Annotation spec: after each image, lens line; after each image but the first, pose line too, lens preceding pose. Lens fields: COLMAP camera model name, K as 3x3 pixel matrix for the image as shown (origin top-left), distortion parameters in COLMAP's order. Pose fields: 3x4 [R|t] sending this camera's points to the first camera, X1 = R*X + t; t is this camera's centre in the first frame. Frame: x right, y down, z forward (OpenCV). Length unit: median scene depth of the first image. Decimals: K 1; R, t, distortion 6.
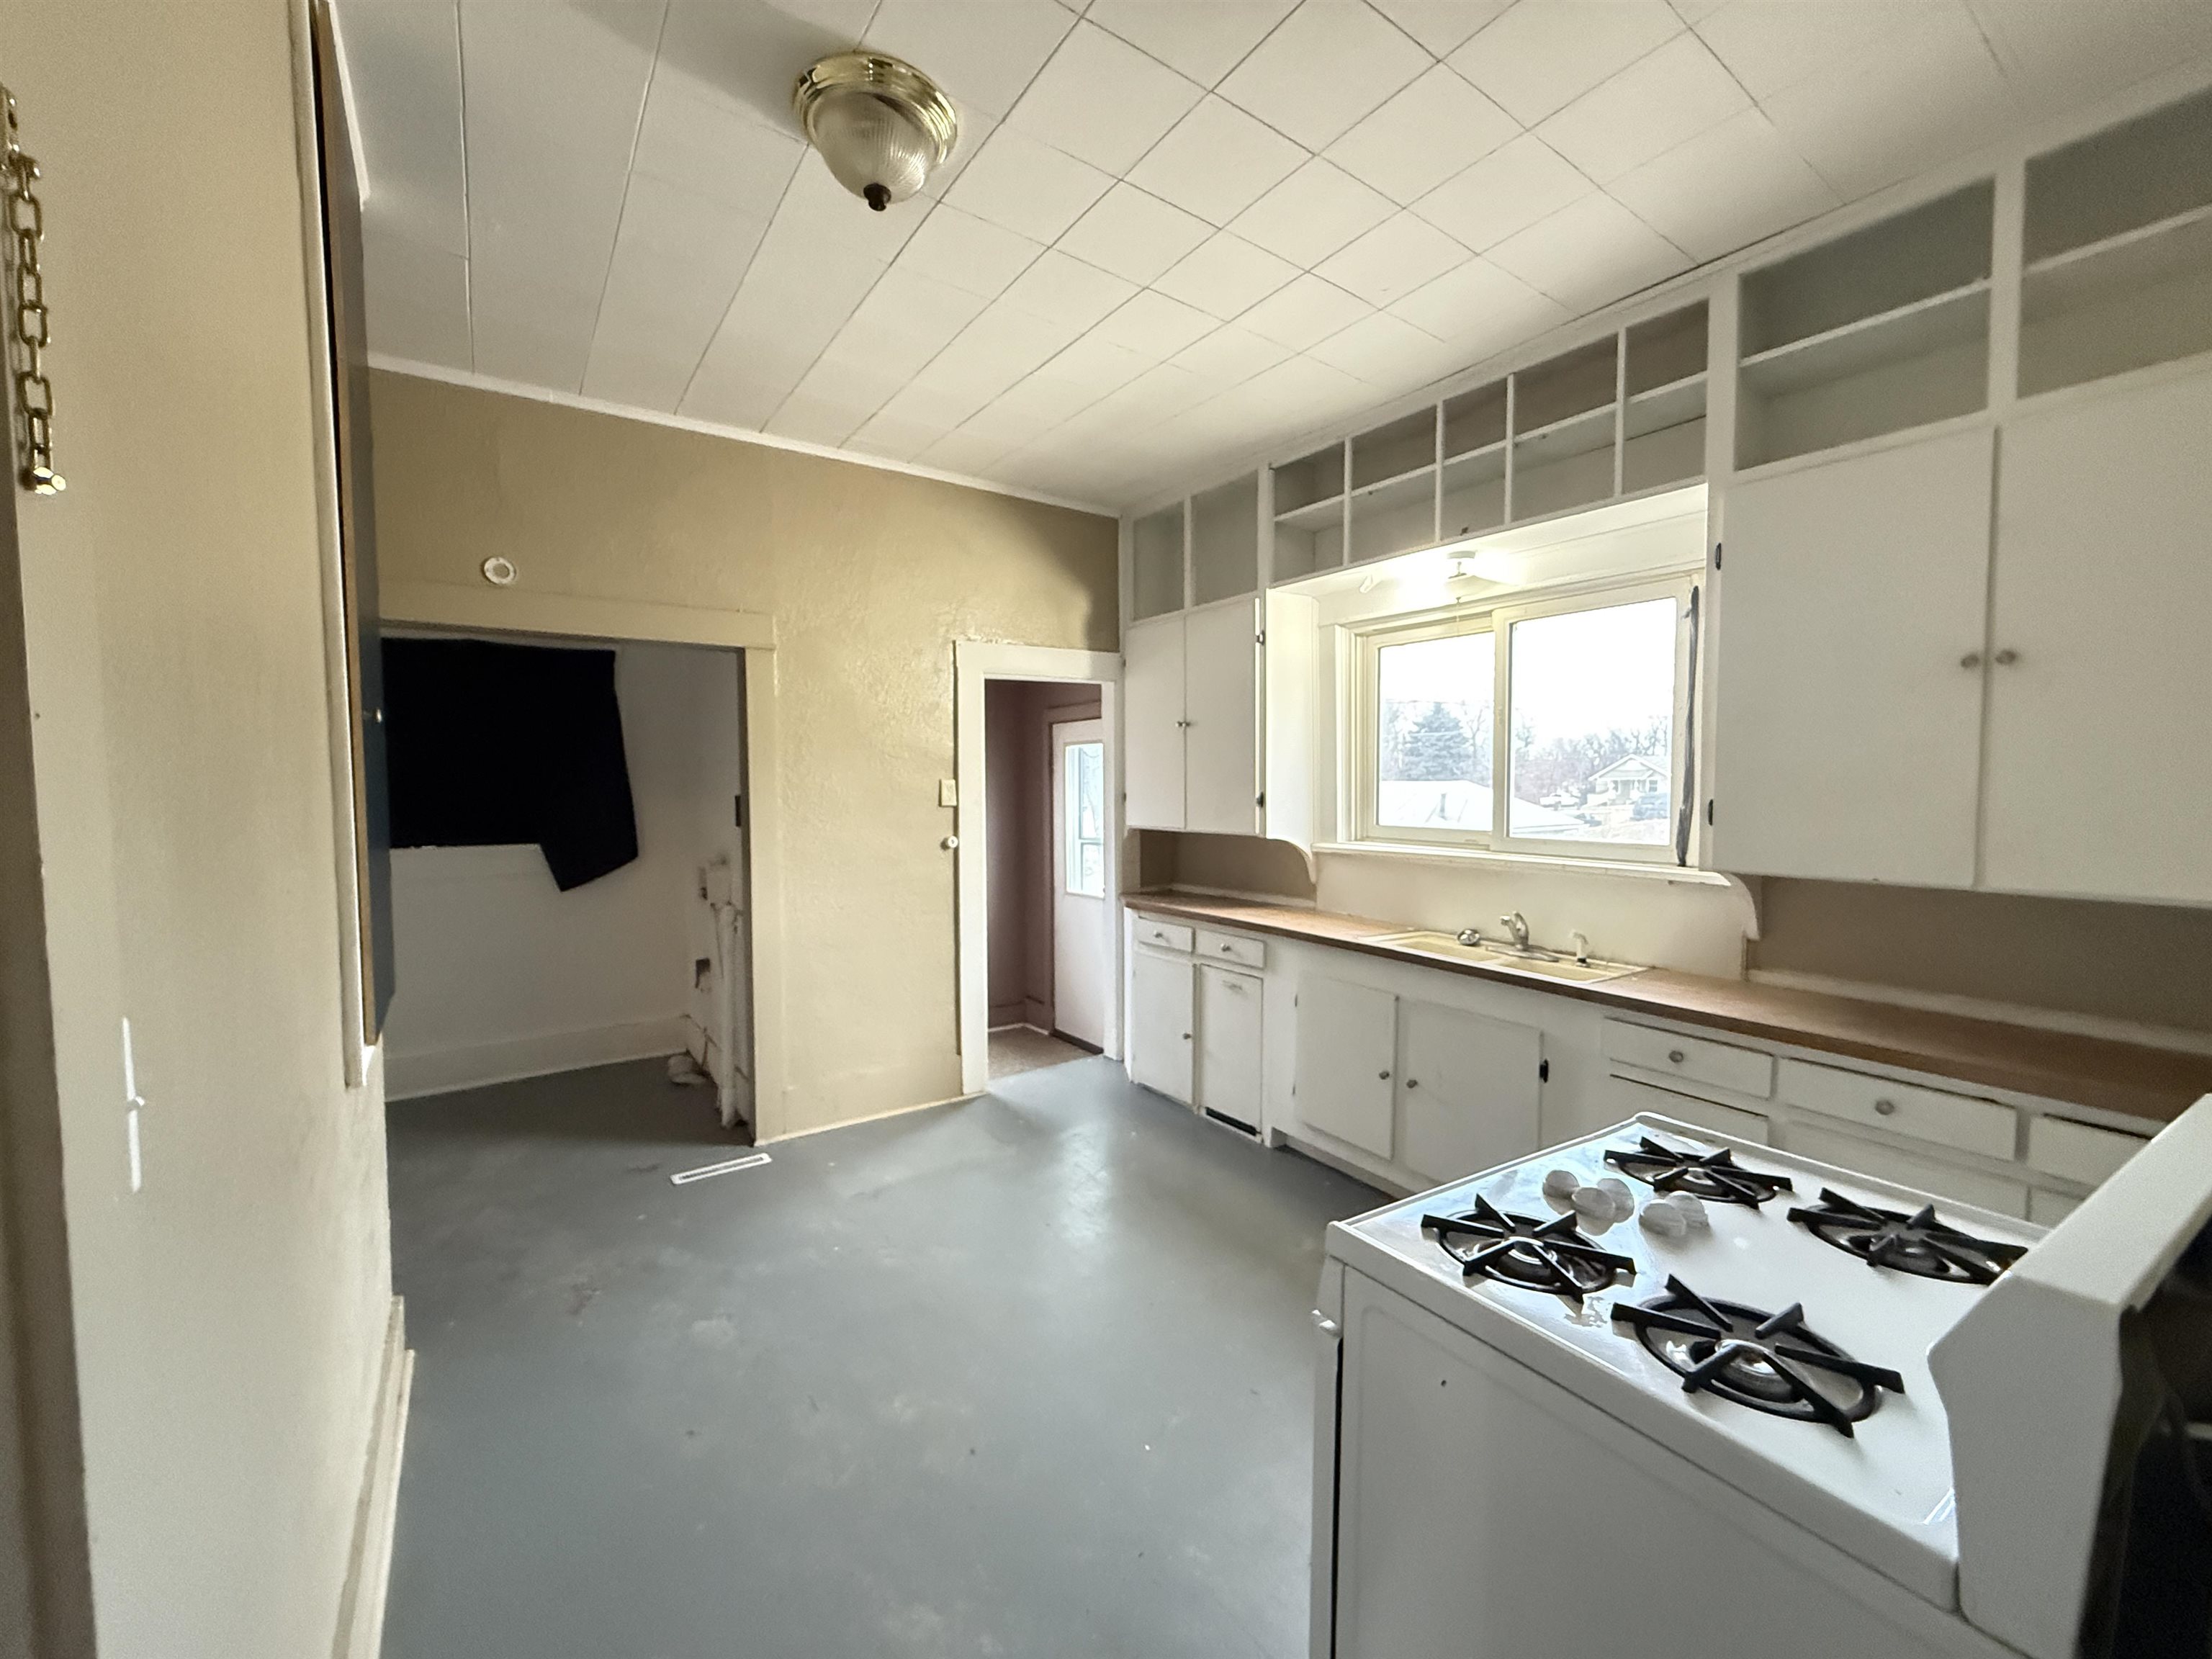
lens RADIAL K [[878.2, 0, 1106.0], [0, 878.2, 829.5], [0, 0, 1]] dist [0.002709, -0.000520]
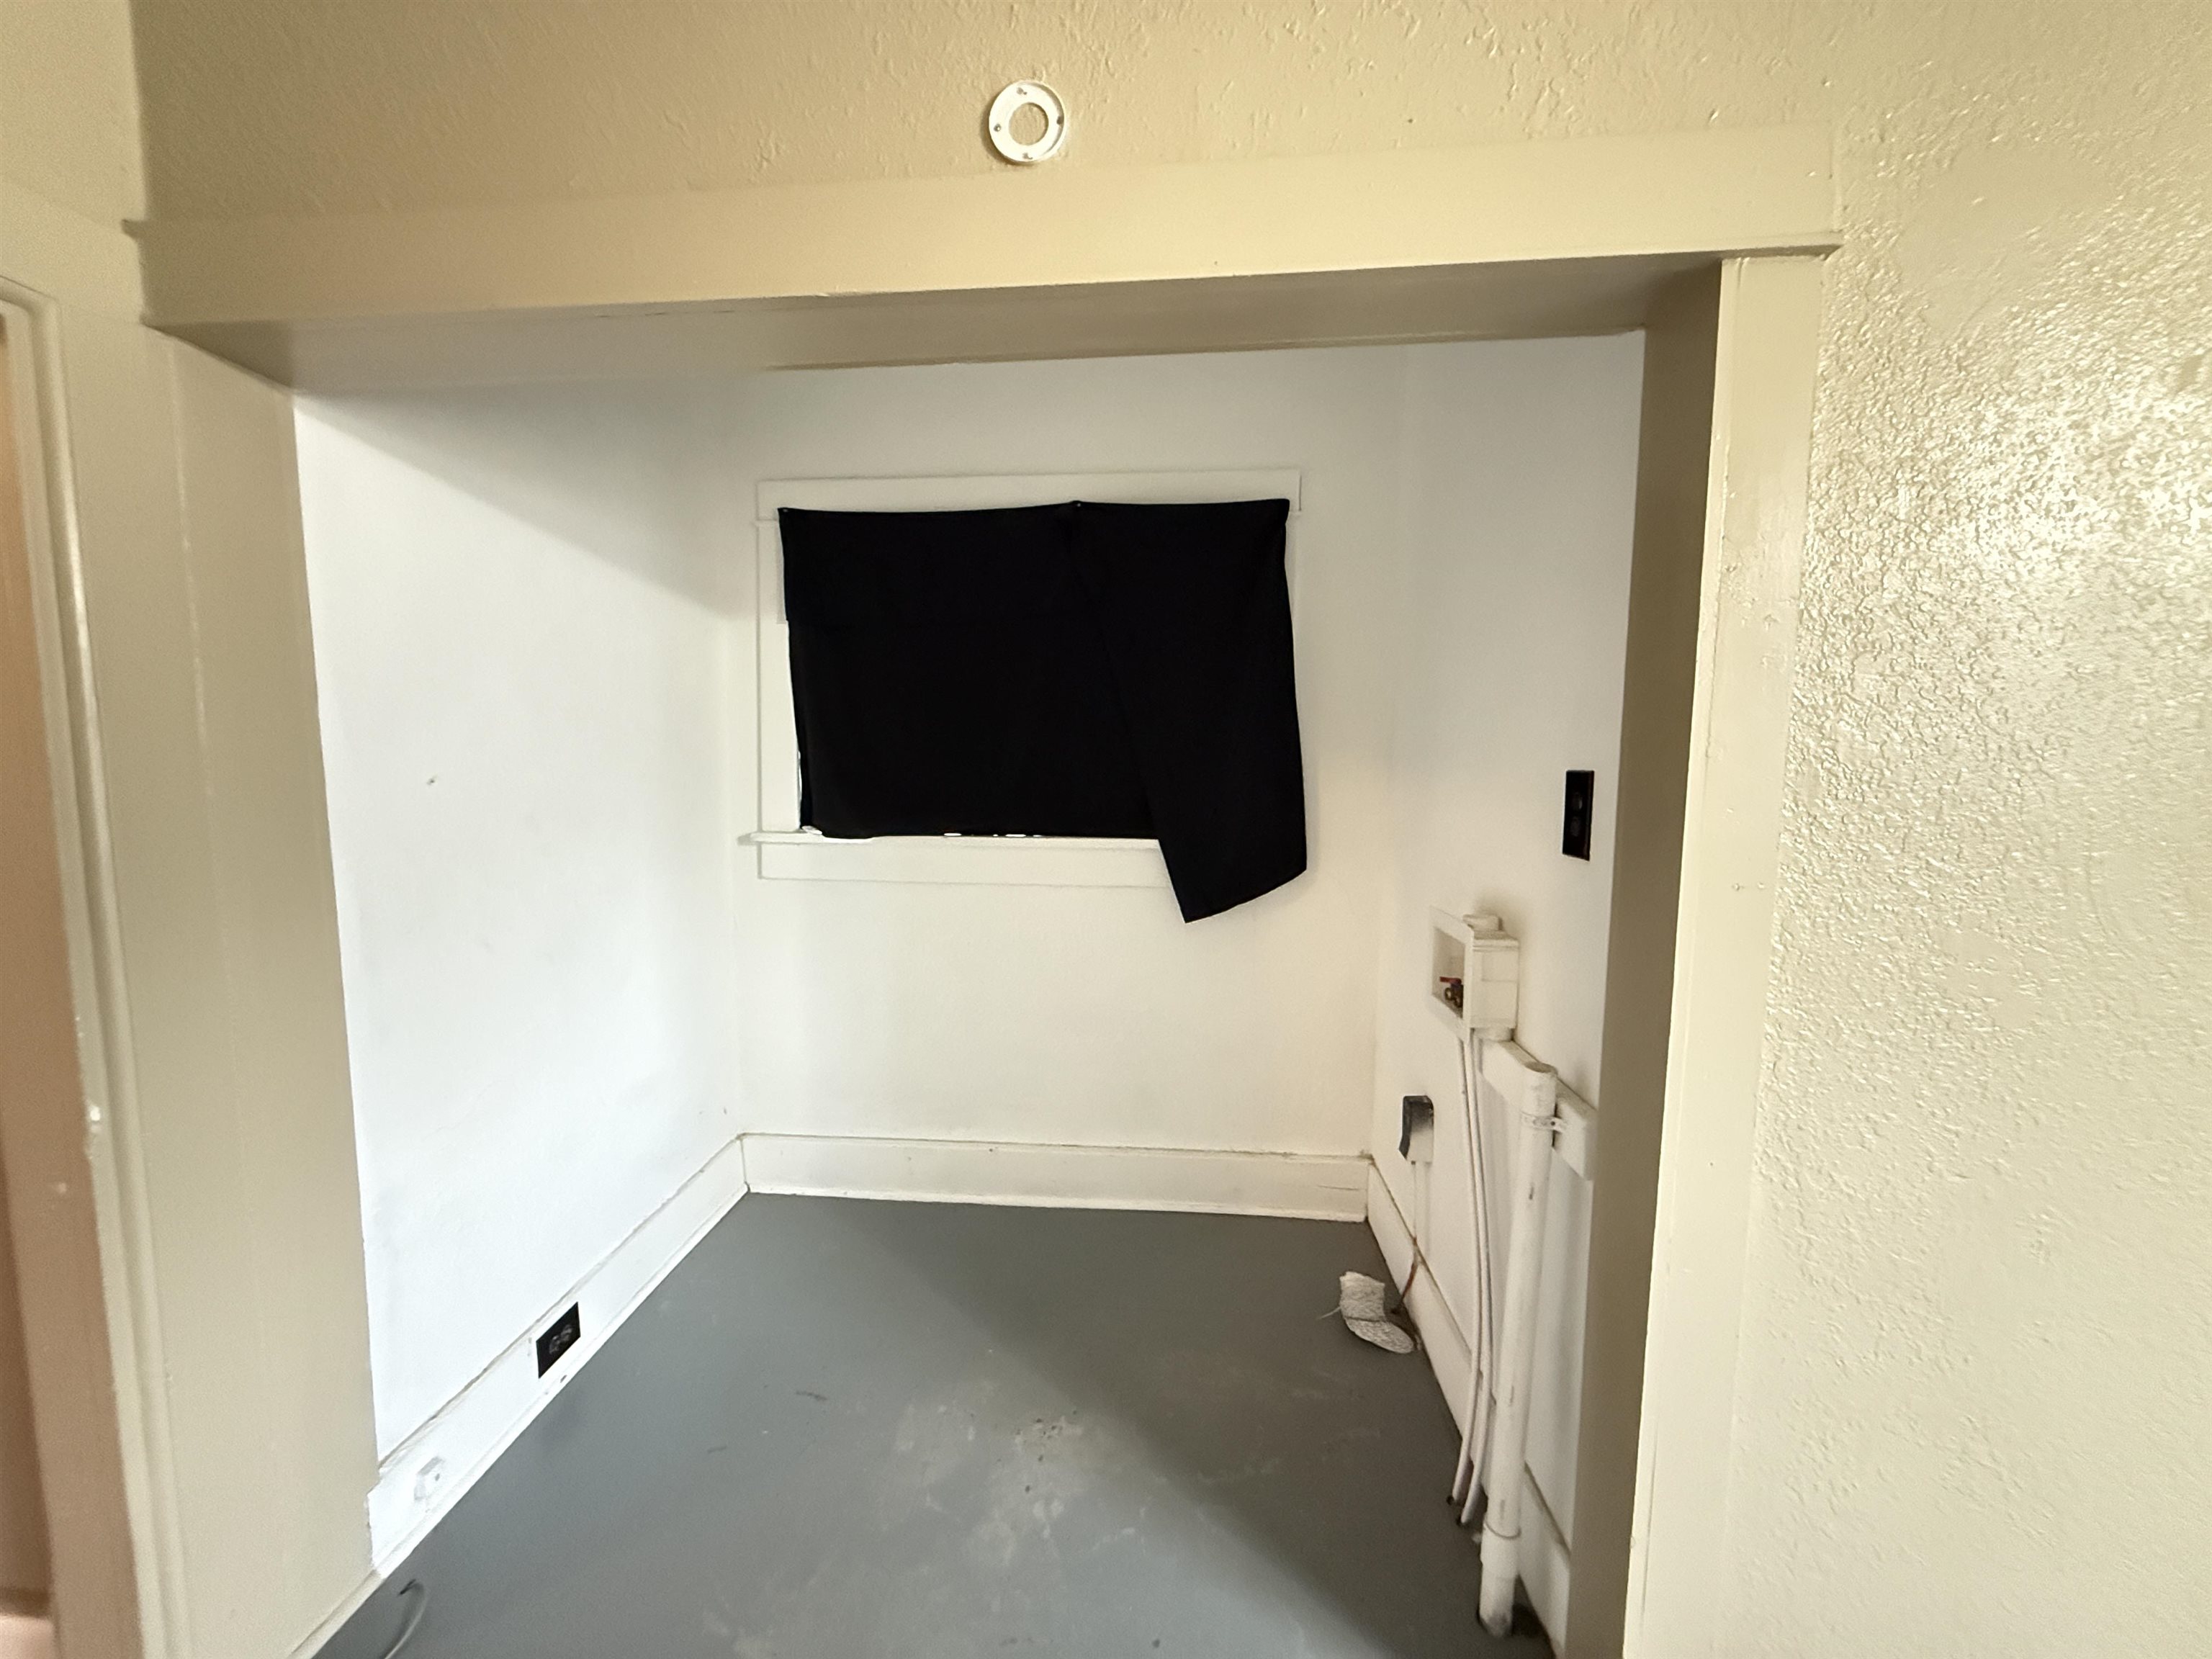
lens RADIAL K [[878.2, 0, 1106.0], [0, 878.2, 829.5], [0, 0, 1]] dist [0.002709, -0.000520]
pose [[0.770594, 0.067250, -0.633769, -0.308263], [-0.038895, 0.997526, 0.058557, -0.025324], [0.636139, -0.020473, 0.771303, 0.541647]]
